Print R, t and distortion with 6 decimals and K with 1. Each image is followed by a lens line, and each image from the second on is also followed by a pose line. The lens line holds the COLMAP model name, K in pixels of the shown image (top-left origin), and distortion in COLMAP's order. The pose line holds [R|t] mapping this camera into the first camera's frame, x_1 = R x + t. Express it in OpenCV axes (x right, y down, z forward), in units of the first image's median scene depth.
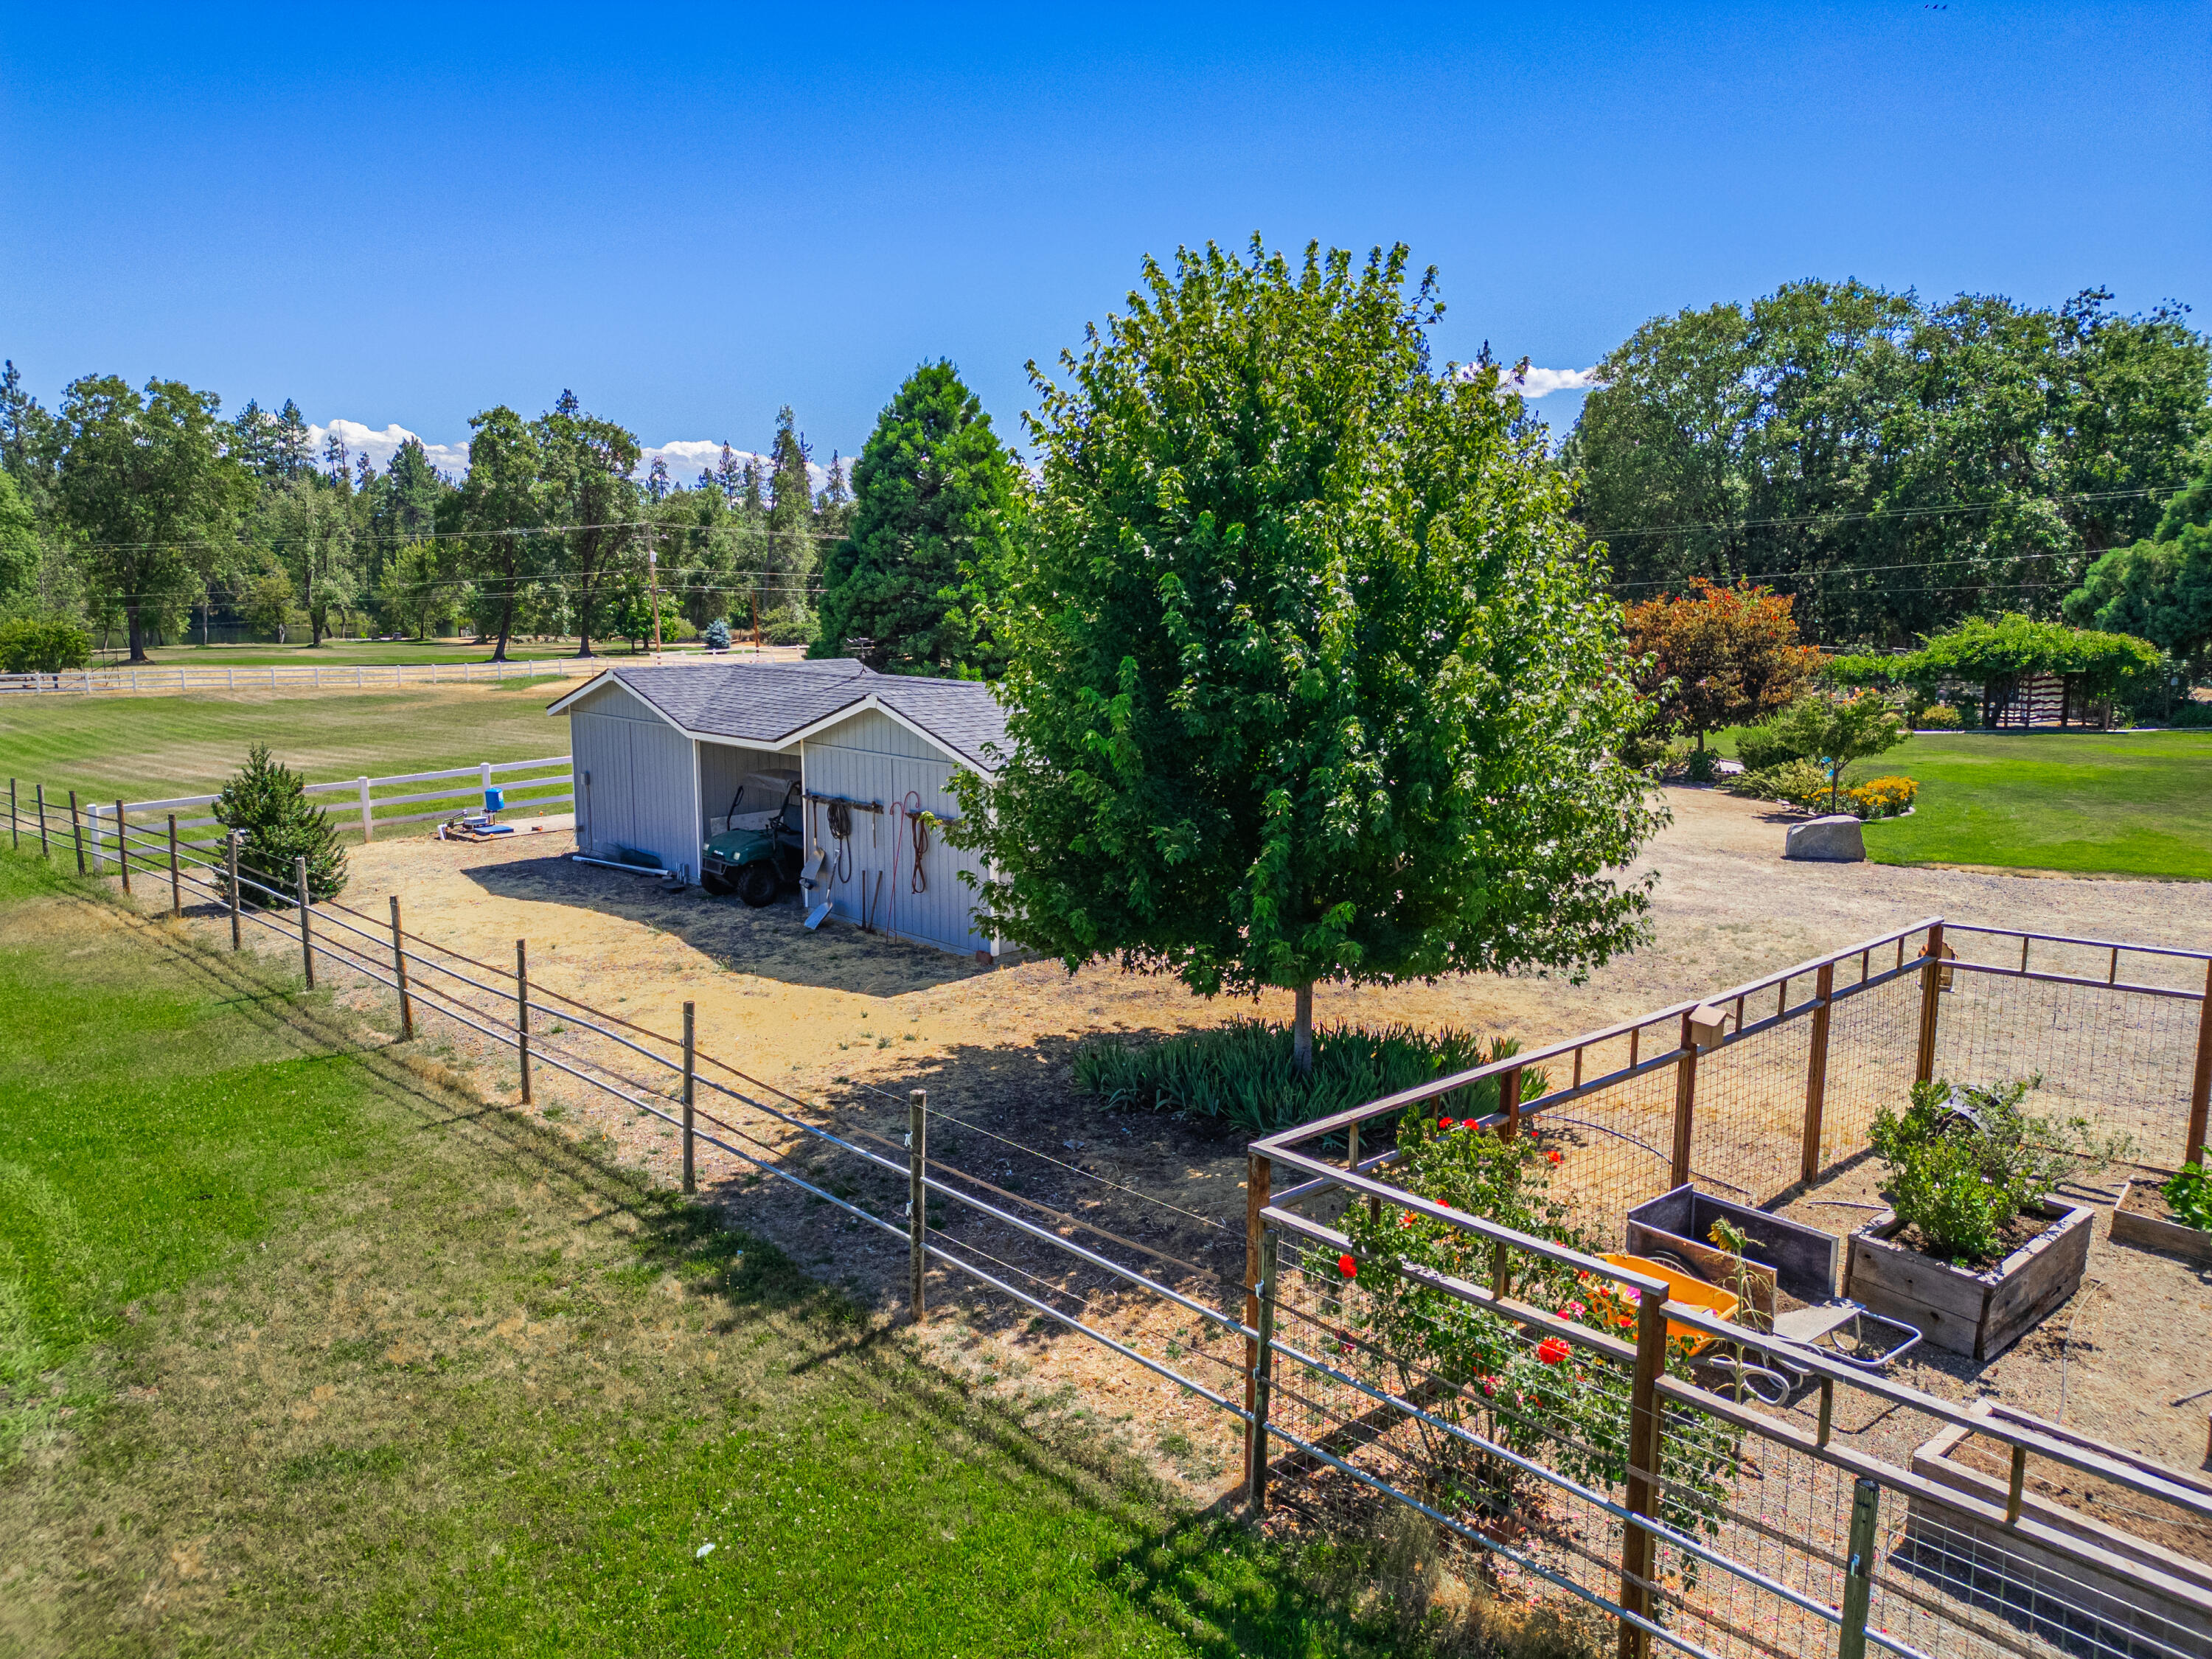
lens RADIAL K [[1548.4, 0, 1101.8], [0, 1548.4, 822.3], [0, 0, 1]] dist [0.089899, -0.090327]
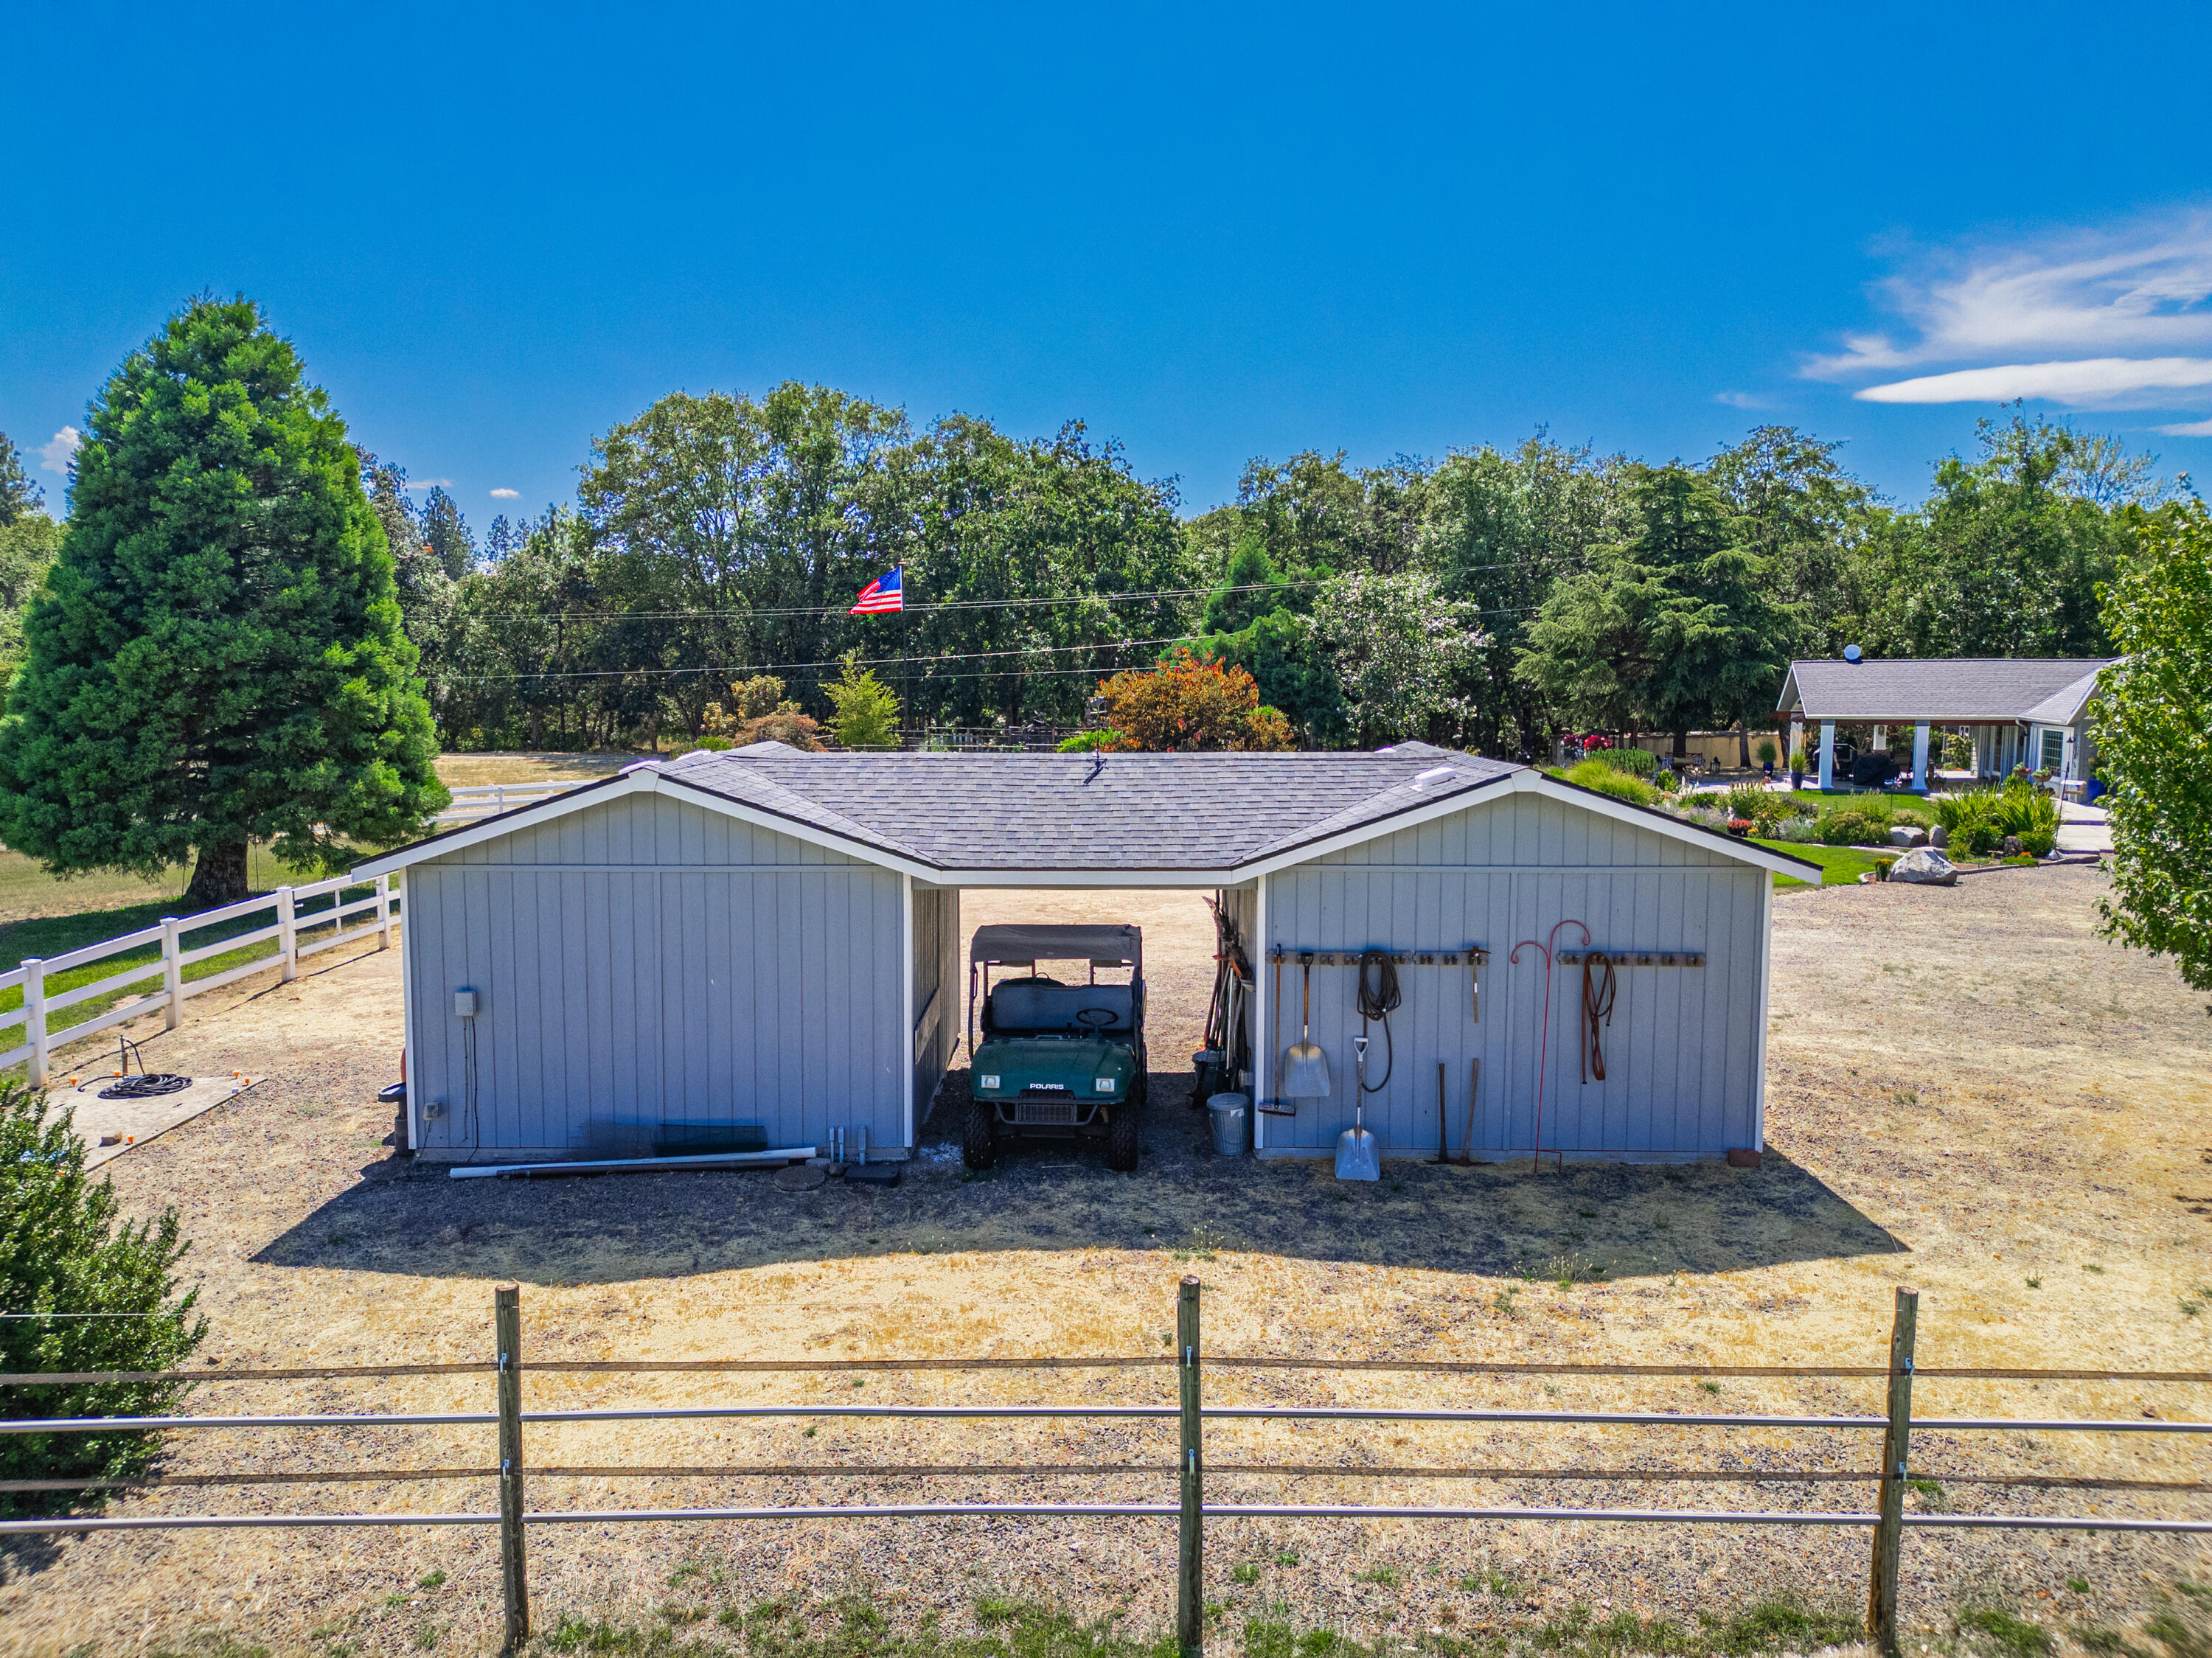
lens RADIAL K [[1548.2, 0, 1101.8], [0, 1548.2, 821.8], [0, 0, 1]] dist [0.089899, -0.090327]
pose [[0.705674, -0.067933, 0.705272, -0.684440], [0.111422, 0.993648, -0.015775, -0.069282], [-0.699721, 0.089714, 0.708761, 0.664590]]
